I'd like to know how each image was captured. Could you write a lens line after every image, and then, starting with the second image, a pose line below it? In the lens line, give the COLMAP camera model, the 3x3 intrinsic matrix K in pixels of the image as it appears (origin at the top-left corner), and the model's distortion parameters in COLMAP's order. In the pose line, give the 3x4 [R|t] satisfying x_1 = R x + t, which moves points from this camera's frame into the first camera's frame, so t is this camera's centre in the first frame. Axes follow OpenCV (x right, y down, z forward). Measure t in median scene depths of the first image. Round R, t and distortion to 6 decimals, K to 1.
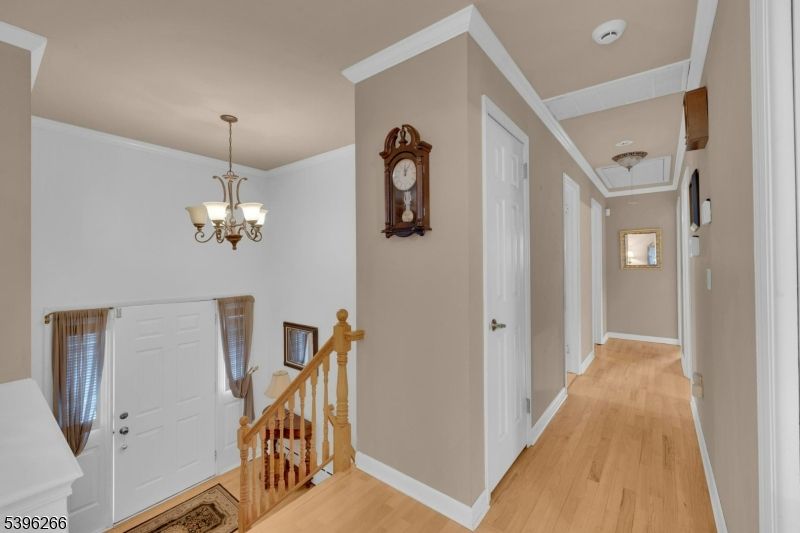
lens RADIAL K [[328.5, 0, 398.7], [0, 328.5, 263.3], [0, 0, 1]] dist [-0.001593, -0.000392]
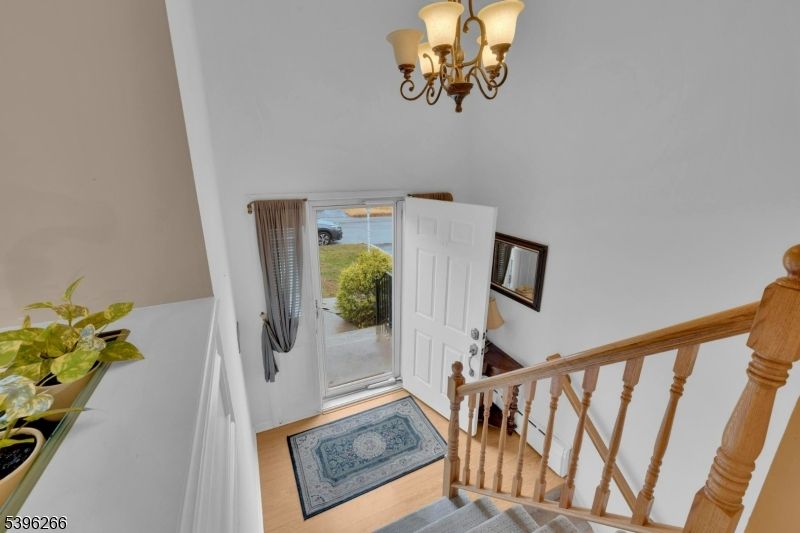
lens RADIAL K [[328.5, 0, 398.7], [0, 328.5, 263.3], [0, 0, 1]] dist [-0.001593, -0.000392]
pose [[0.895447, 0.138457, -0.423088, -0.287851], [-0.007505, 0.954963, 0.296631, 0.041412], [0.445104, -0.262443, 0.856158, 0.350077]]
